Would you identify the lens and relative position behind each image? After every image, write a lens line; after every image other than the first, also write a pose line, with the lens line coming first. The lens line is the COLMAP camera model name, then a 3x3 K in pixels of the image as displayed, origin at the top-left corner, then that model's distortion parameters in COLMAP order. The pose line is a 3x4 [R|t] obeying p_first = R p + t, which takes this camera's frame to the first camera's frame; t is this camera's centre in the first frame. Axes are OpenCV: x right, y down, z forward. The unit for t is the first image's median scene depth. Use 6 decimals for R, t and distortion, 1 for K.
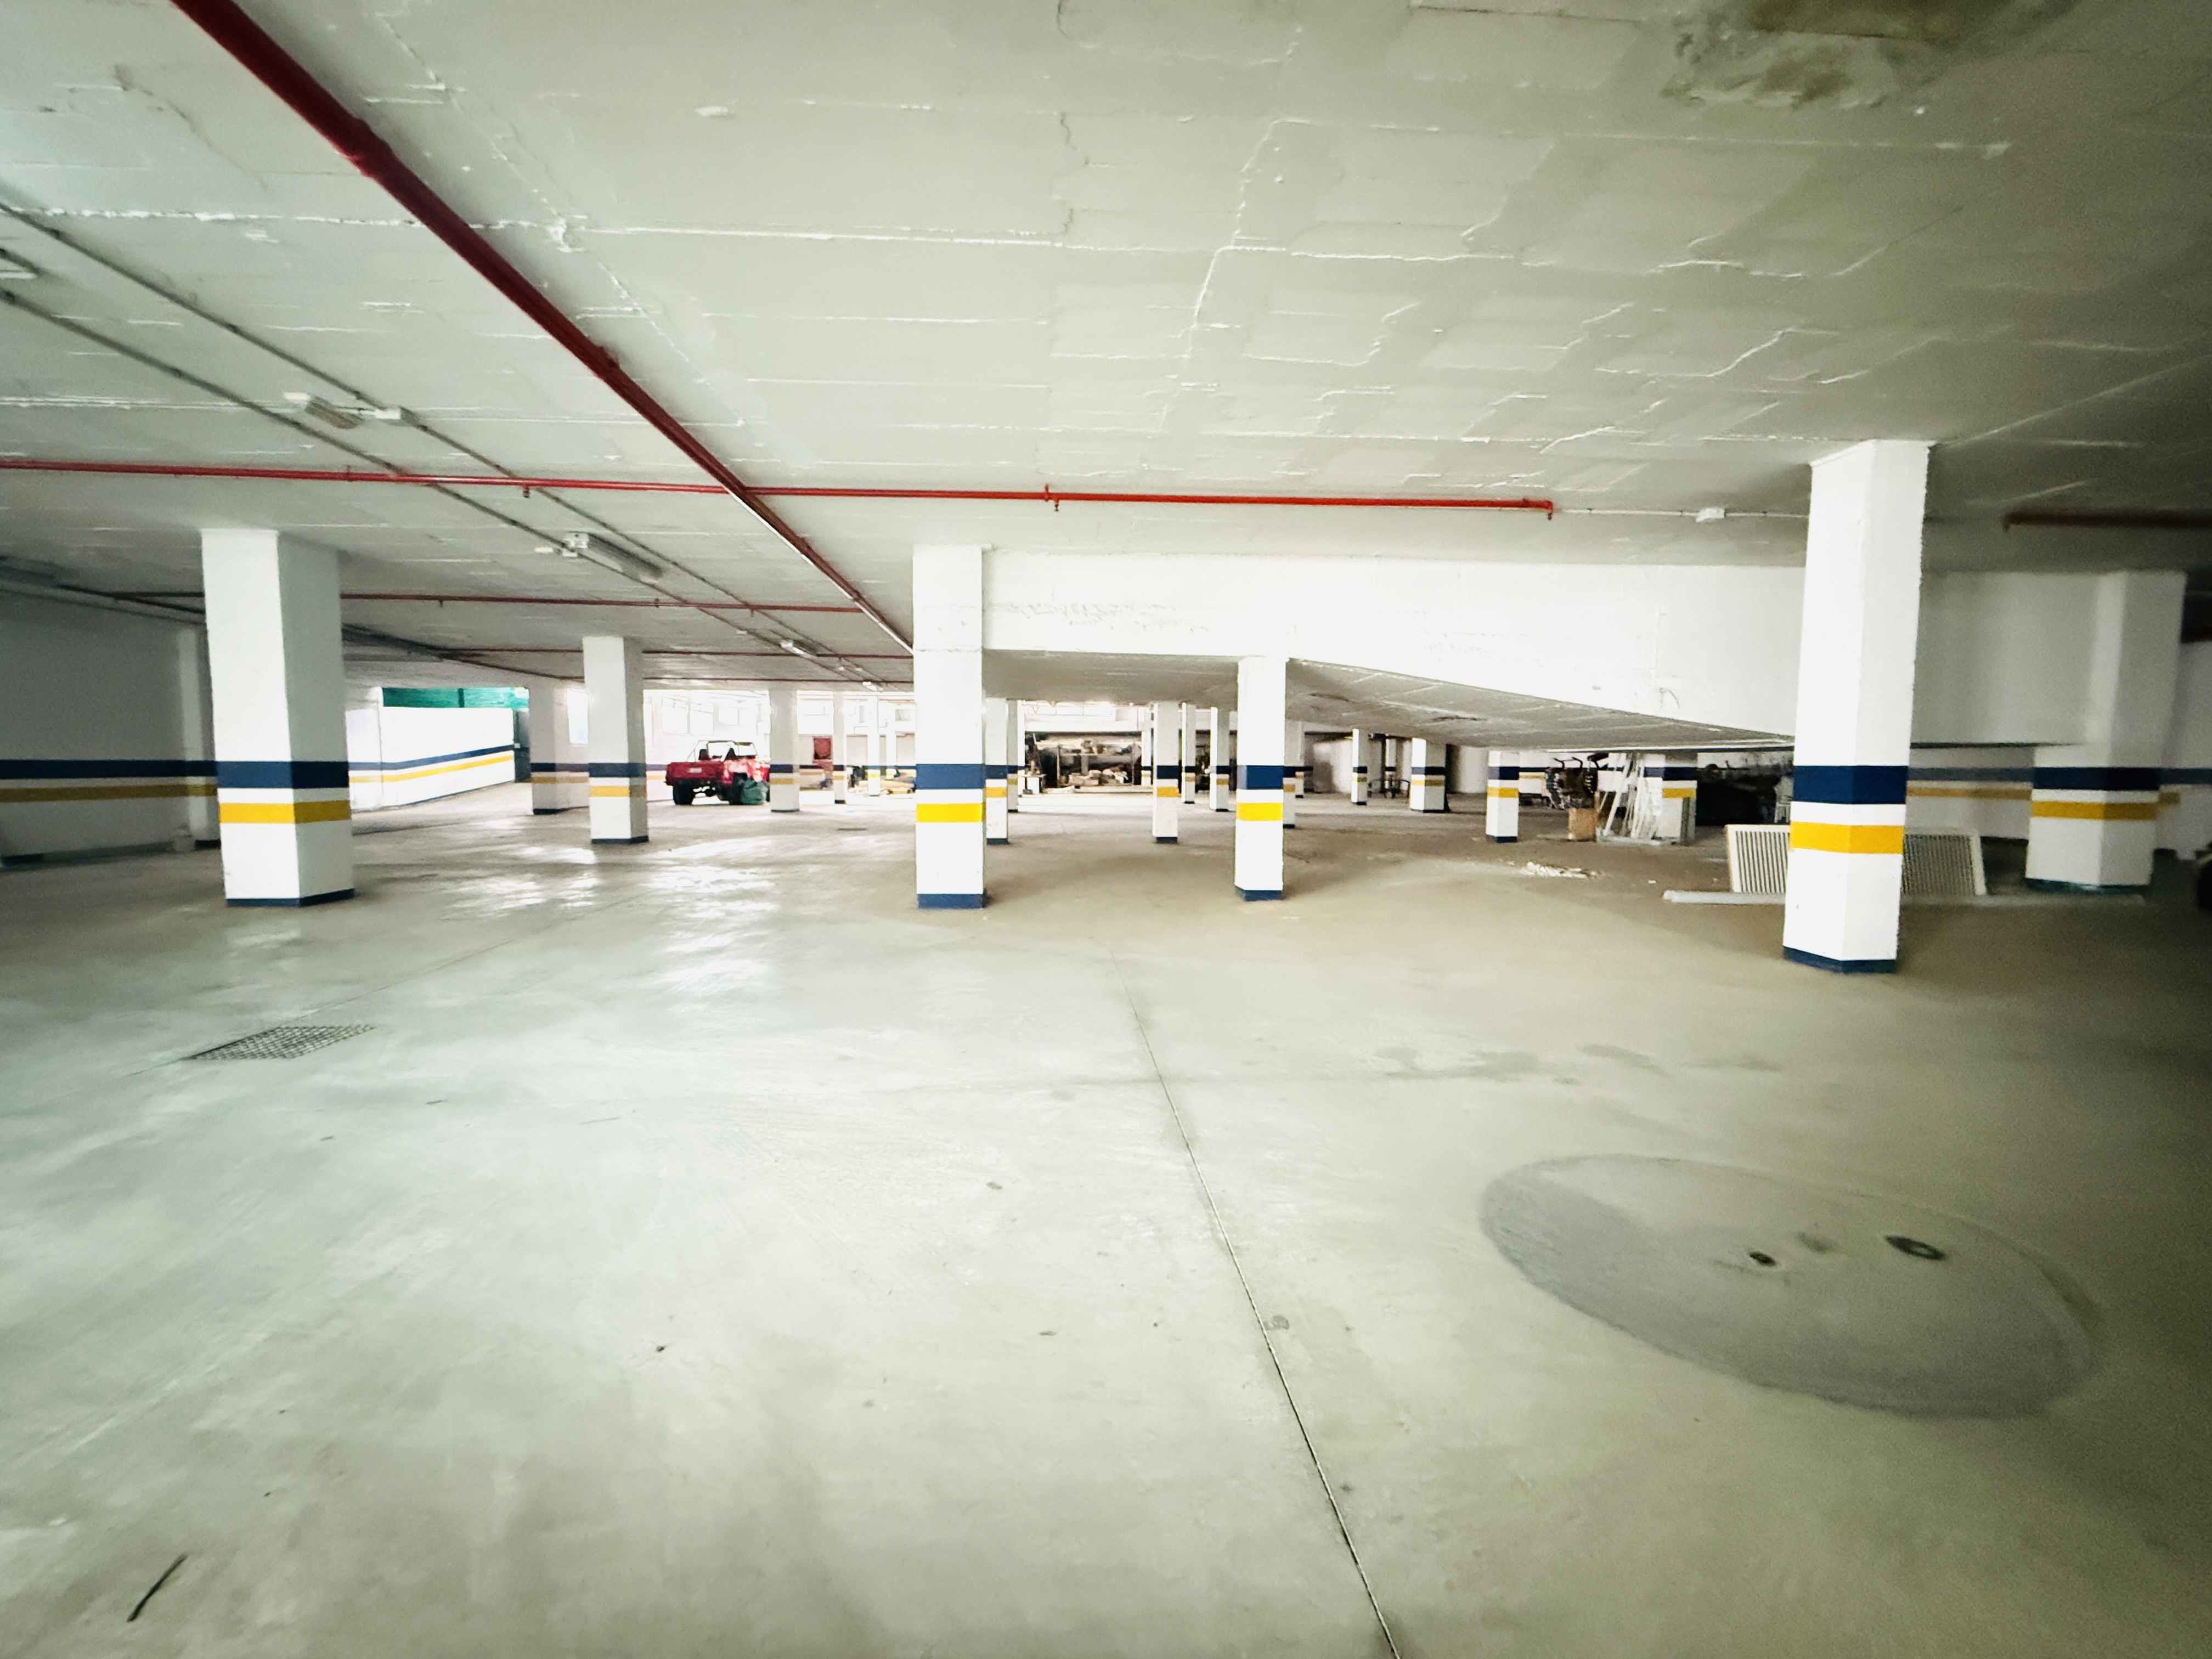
lens RADIAL K [[881.3, 0, 1105.7], [0, 881.3, 831.5], [0, 0, 1]] dist [0.000401, -0.000206]
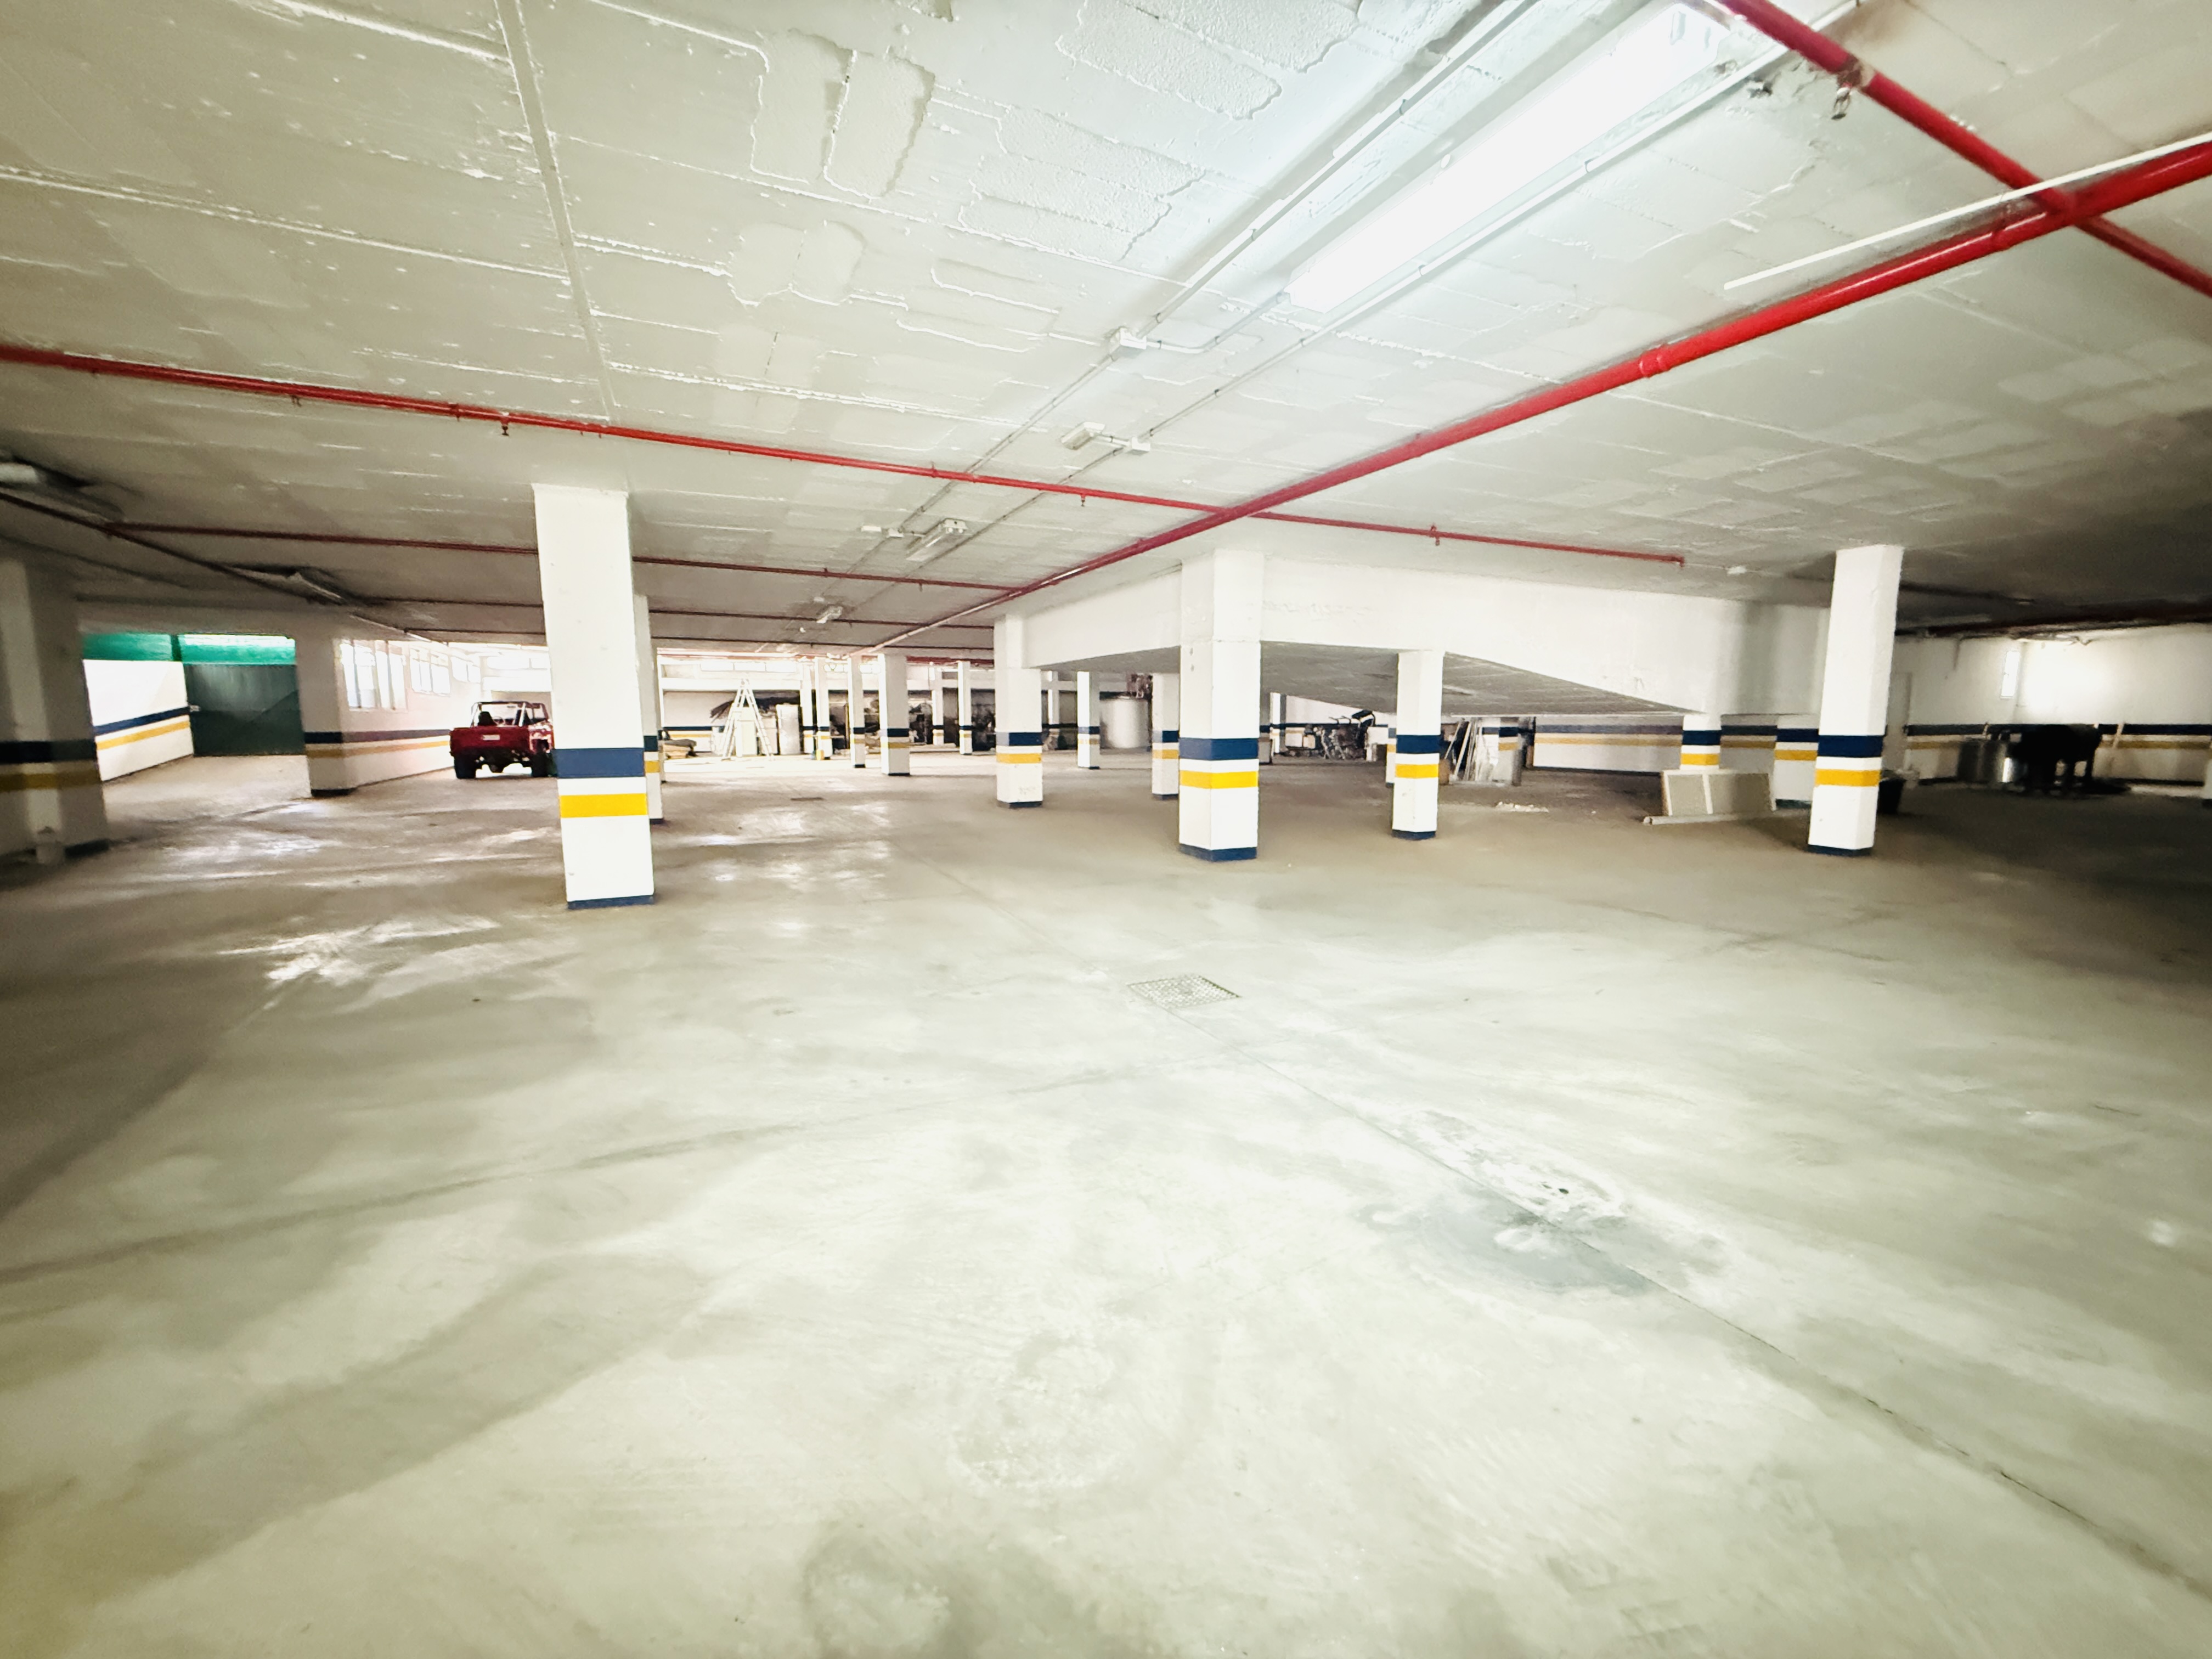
lens RADIAL K [[881.3, 0, 1102.4], [0, 881.3, 826.7], [0, 0, 1]] dist [0.000401, -0.000206]
pose [[0.929323, -0.051699, 0.365630, -0.599583], [0.034708, 0.997997, 0.052896, -0.020625], [-0.367632, -0.036468, 0.929256, -0.025851]]
